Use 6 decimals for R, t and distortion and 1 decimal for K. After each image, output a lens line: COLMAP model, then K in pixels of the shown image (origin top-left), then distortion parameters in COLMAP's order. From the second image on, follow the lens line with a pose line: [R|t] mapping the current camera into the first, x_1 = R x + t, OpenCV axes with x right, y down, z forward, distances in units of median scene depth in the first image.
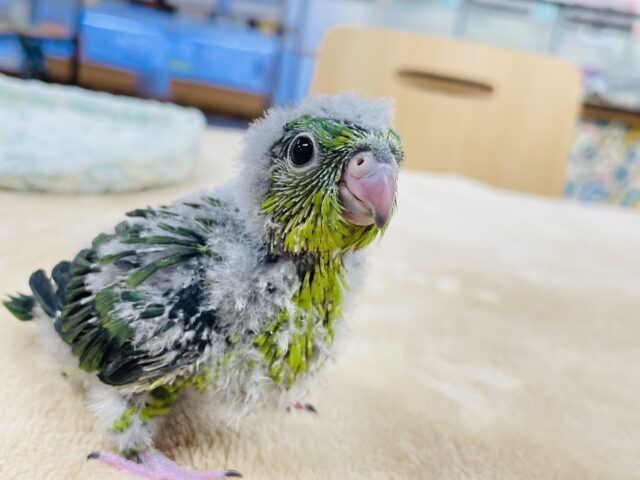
lens RADIAL K [[683.5, 0, 320.1], [0, 683.5, 222.5], [0, 0, 1]] dist [0.008008, 0.002184]
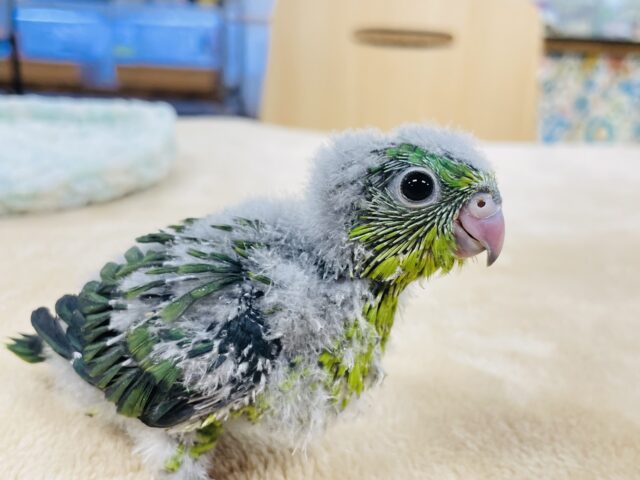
lens RADIAL K [[684.2, 0, 315.8], [0, 684.2, 239.4], [0, 0, 1]] dist [0.006112, -0.007425]
pose [[0.989792, -0.137873, 0.036100, -0.083048], [0.134762, 0.987821, 0.077771, -0.054990], [-0.046383, -0.072113, 0.996317, 0.062572]]
